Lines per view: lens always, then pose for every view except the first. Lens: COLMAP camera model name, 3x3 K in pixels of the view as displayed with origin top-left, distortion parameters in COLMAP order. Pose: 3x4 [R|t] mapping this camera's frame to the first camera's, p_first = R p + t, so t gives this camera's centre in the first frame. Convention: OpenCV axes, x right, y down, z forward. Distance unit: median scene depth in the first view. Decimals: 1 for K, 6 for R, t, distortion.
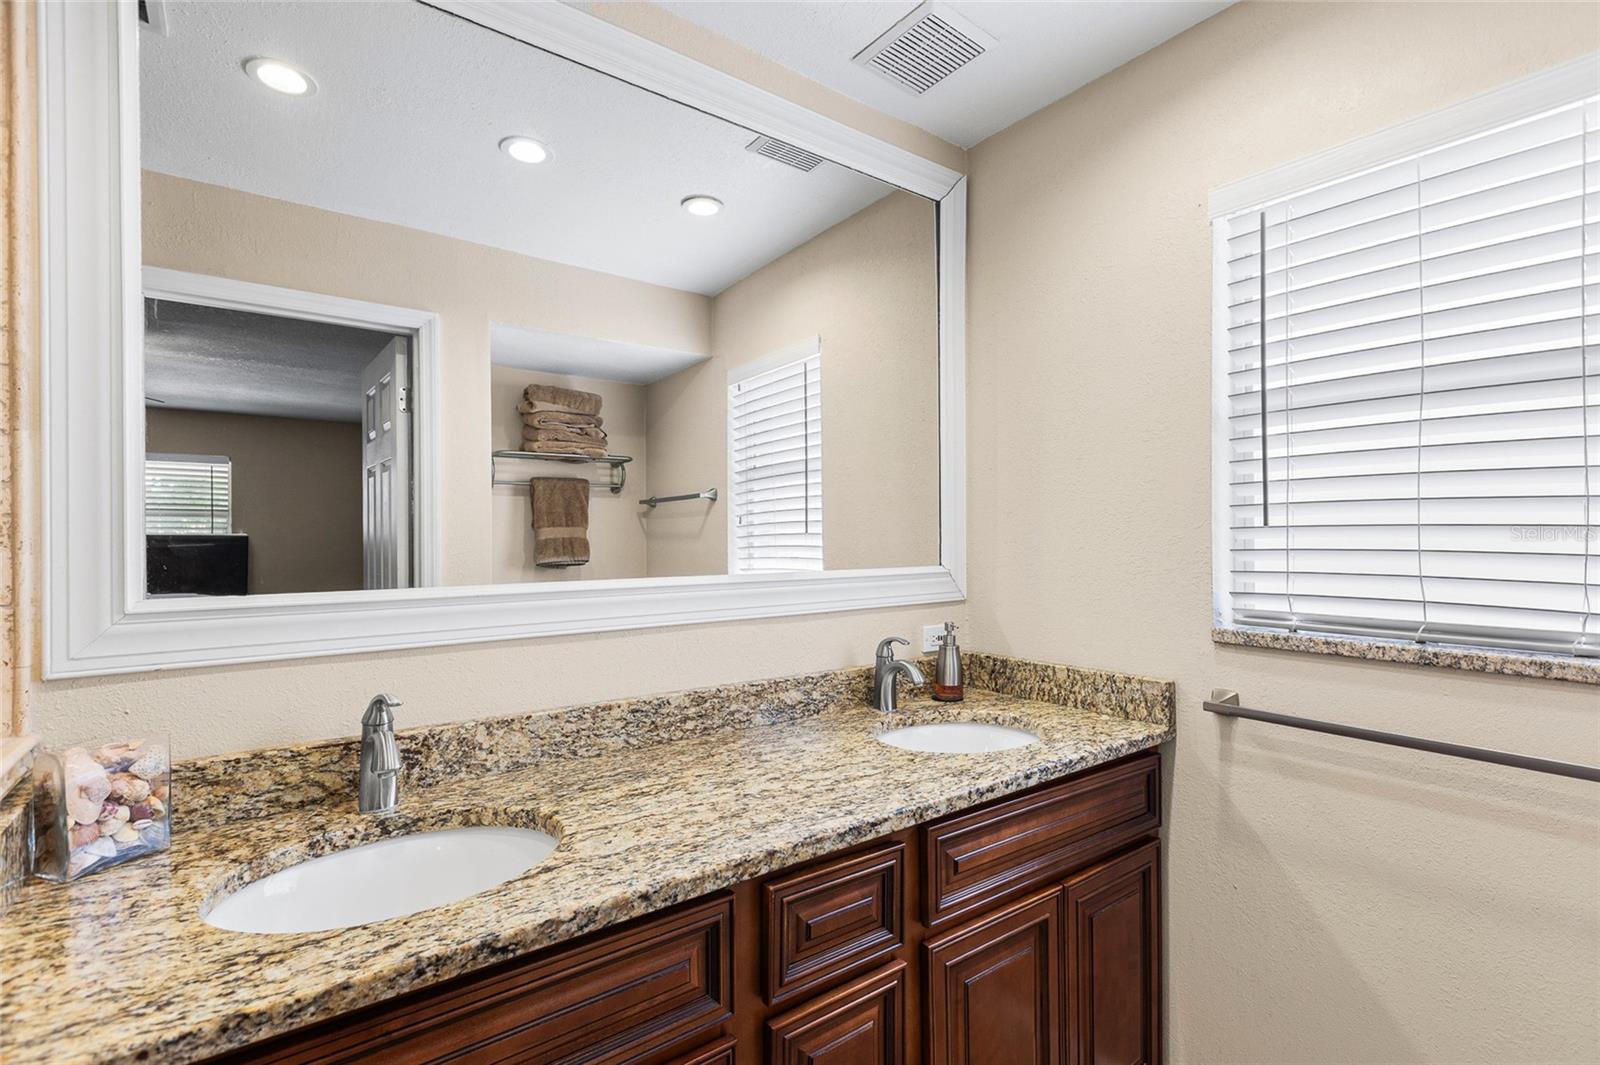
lens RADIAL K [[724.2, 0, 807.1], [0, 724.2, 541.1], [0, 0, 1]] dist [0.004331, -0.001493]
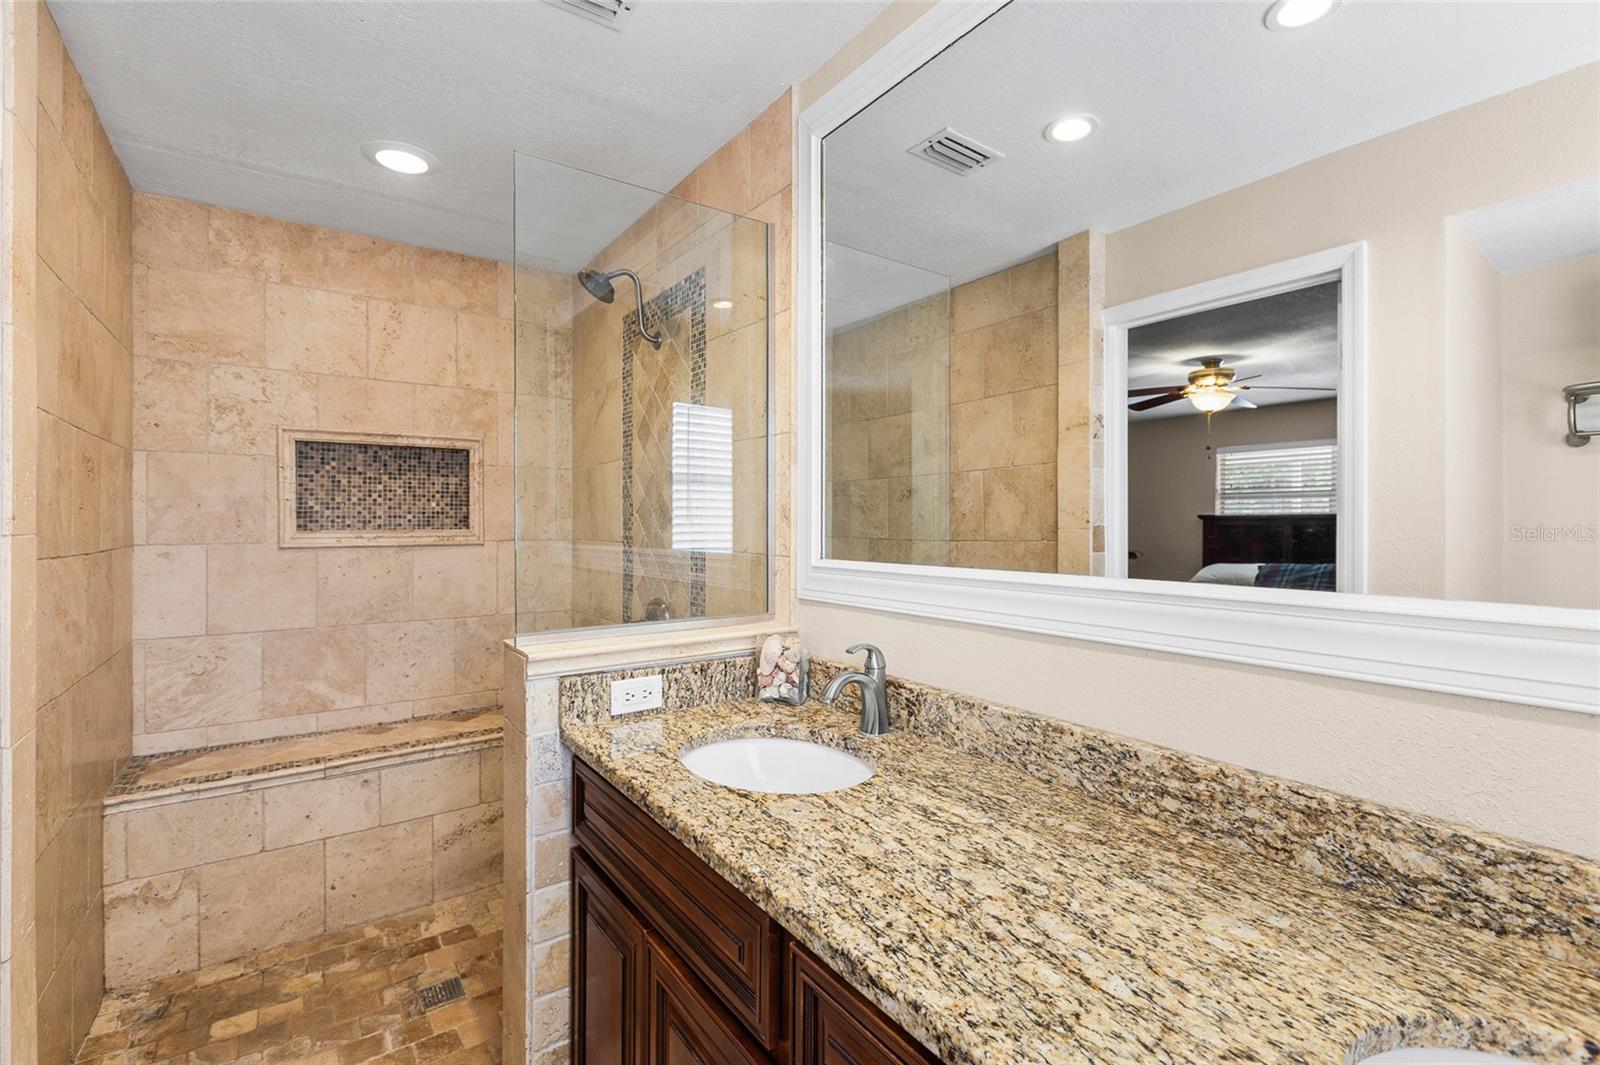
lens RADIAL K [[724.2, 0, 809.1], [0, 724.2, 523.9], [0, 0, 1]] dist [0.004331, -0.001493]
pose [[-0.025094, 0.007034, -0.999660, 0.628058], [-0.002668, 0.999971, 0.007103, -0.010381], [0.999682, 0.002846, -0.025074, 0.833272]]
